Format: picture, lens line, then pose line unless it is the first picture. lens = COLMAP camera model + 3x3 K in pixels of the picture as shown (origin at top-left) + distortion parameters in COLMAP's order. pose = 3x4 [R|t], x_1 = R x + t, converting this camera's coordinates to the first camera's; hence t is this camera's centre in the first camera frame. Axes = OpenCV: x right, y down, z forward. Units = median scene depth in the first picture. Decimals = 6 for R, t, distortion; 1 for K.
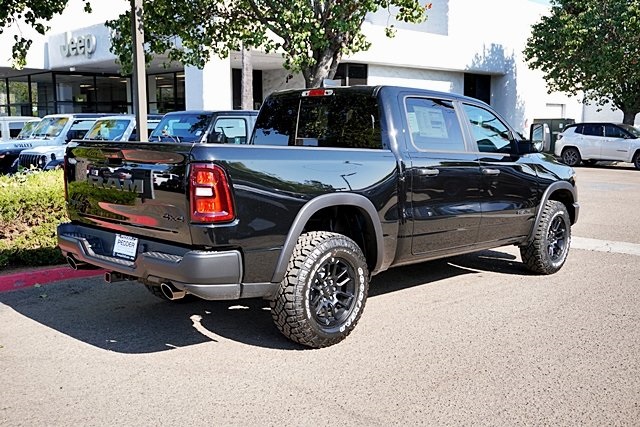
lens RADIAL K [[668.0, 0, 319.2], [0, 668.0, 212.3], [0, 0, 1]] dist [0.017299, 0.000000]
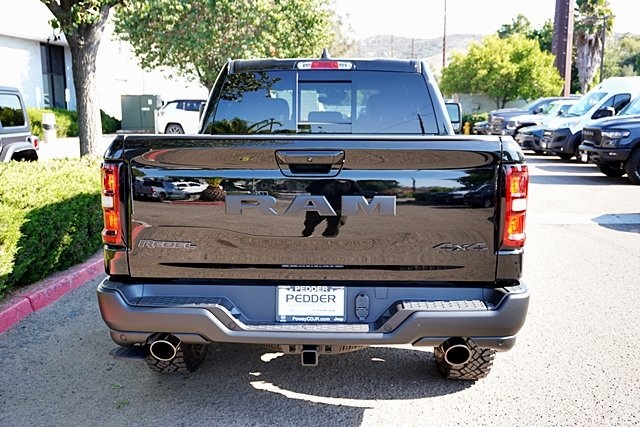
lens RADIAL K [[668.0, 0, 321.4], [0, 668.0, 216.6], [0, 0, 1]] dist [0.017299, 0.000000]
pose [[0.750028, -0.114475, 0.651424, -0.561711], [0.086601, 0.993426, 0.074865, -0.062847], [-0.655712, 0.000263, 0.755011, 0.425799]]
